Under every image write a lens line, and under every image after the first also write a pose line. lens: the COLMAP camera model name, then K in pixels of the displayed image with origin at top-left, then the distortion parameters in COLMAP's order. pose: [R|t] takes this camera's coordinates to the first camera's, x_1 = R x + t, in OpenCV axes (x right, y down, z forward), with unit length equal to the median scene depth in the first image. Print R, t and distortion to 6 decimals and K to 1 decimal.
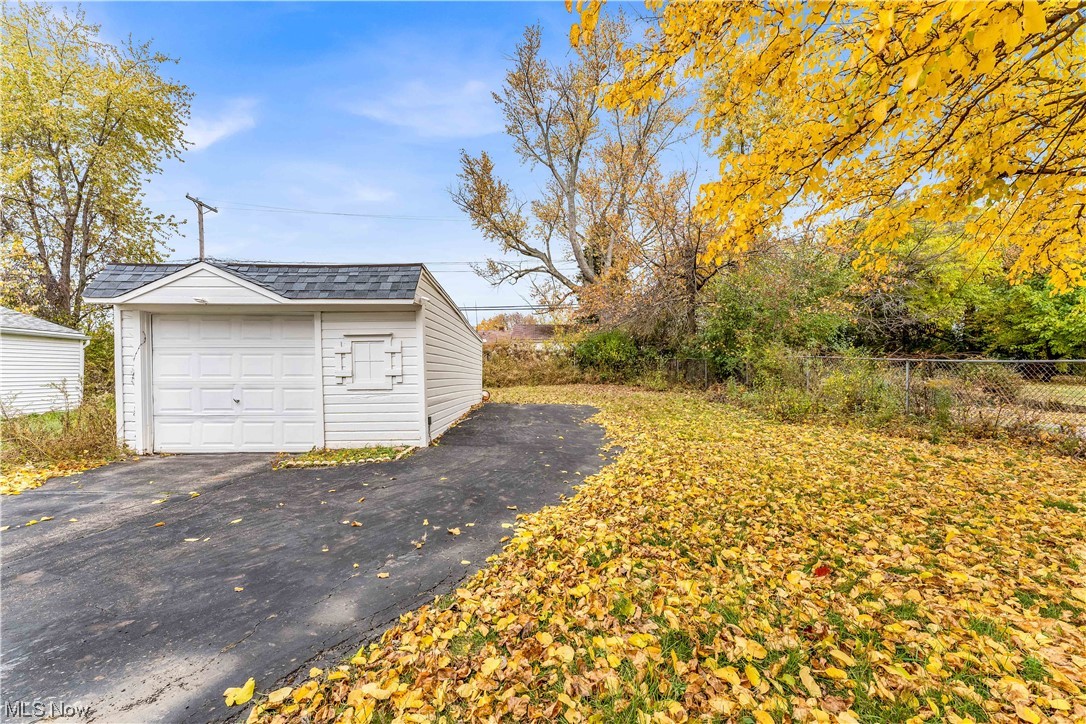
lens RADIAL K [[438.0, 0, 542.9], [0, 438.0, 364.2], [0, 0, 1]] dist [0.000314, 0.000029]
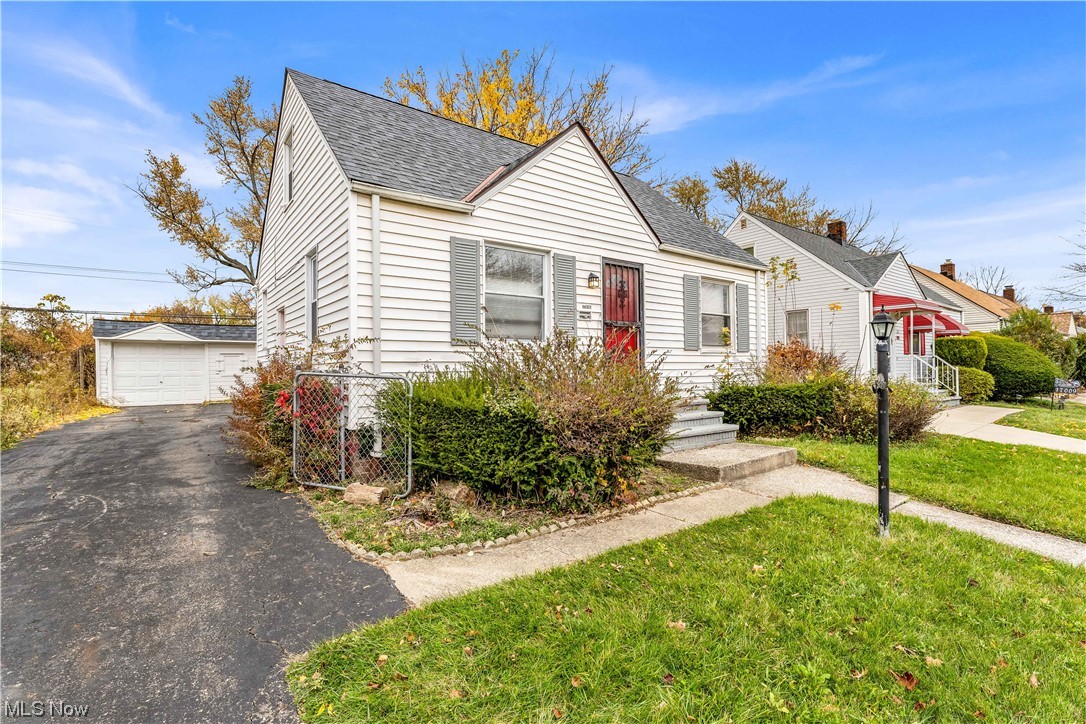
lens RADIAL K [[501.7, 0, 543.5], [0, 501.7, 360.1], [0, 0, 1]] dist [-0.002903, 0.000085]
pose [[0.809422, 0.005233, 0.587204, -0.136149], [0.001695, 0.999935, -0.011248, 0.000865], [-0.587225, 0.010099, 0.809361, -0.485415]]
